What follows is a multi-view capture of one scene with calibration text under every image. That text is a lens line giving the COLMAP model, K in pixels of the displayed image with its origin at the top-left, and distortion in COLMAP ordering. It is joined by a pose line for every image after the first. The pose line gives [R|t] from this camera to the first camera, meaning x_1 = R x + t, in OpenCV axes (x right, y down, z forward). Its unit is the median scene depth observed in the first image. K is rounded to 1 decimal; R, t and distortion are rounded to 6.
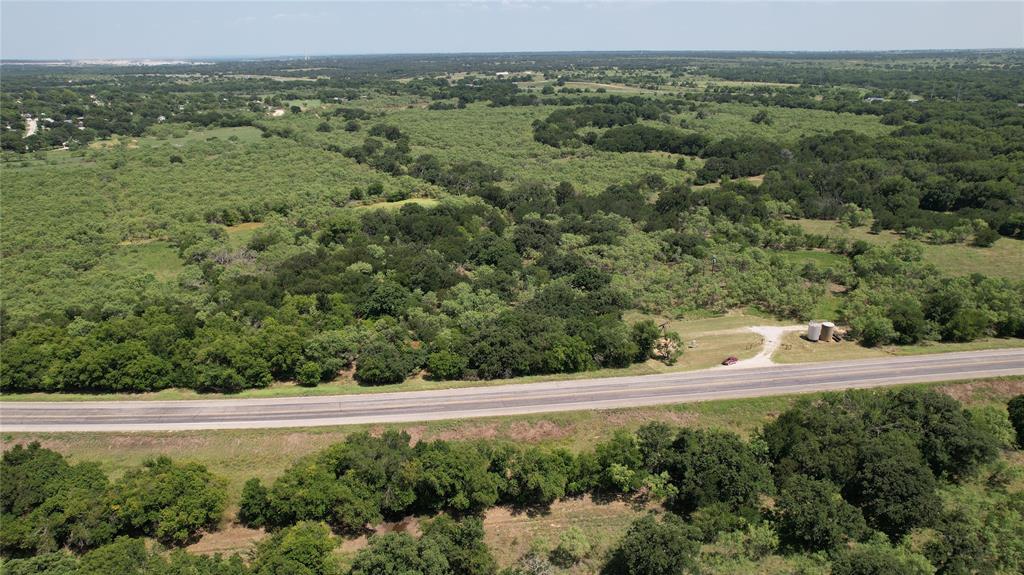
lens RADIAL K [[650.4, 0, 512.0], [0, 650.4, 287.5], [0, 0, 1]] dist [-0.091027, 0.078034]
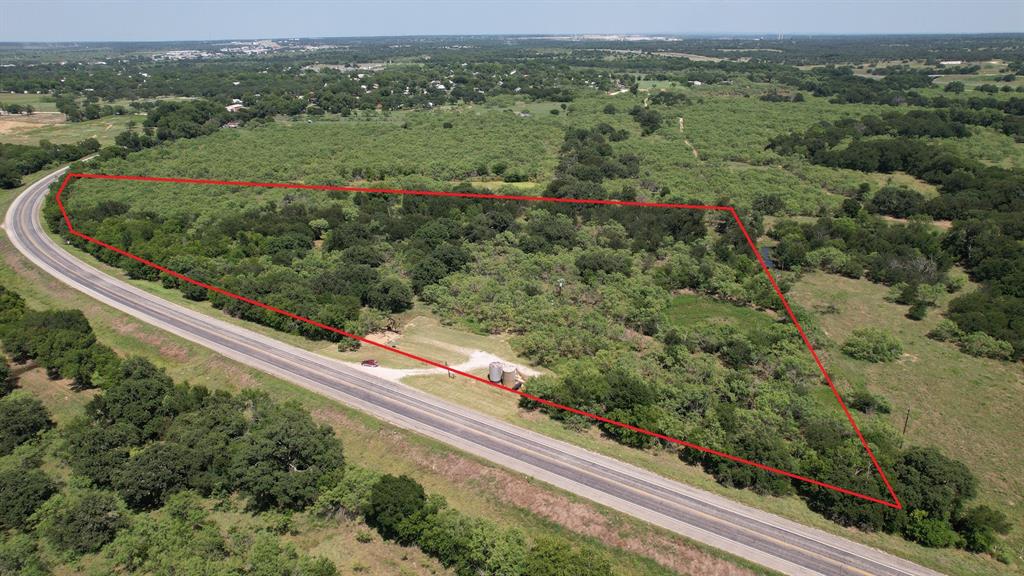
lens RADIAL K [[650.4, 0, 512.0], [0, 650.4, 288.0], [0, 0, 1]] dist [-0.091027, 0.078034]
pose [[0.769503, 0.234001, -0.594229, 0.900796], [-0.214644, 0.971091, 0.104450, -0.131578], [0.601492, 0.047173, 0.797485, 0.247284]]
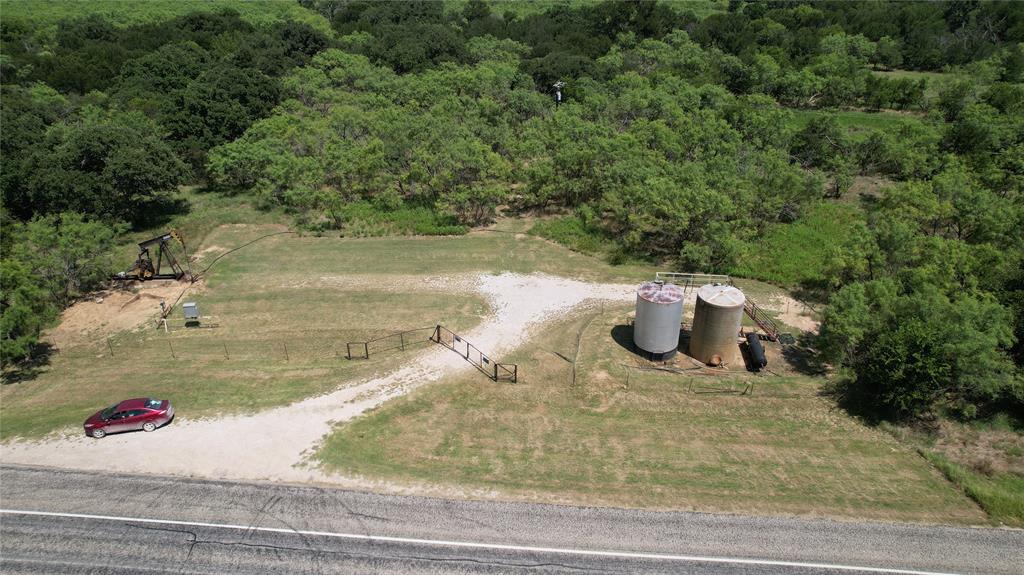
lens RADIAL K [[650.4, 0, 512.0], [0, 650.4, 287.5], [0, 0, 1]] dist [-0.091027, 0.078034]
pose [[0.977413, 0.095743, -0.188409, 0.413544], [-0.070201, 0.987960, 0.137867, 0.023514], [0.199340, -0.121527, 0.972366, 0.666454]]
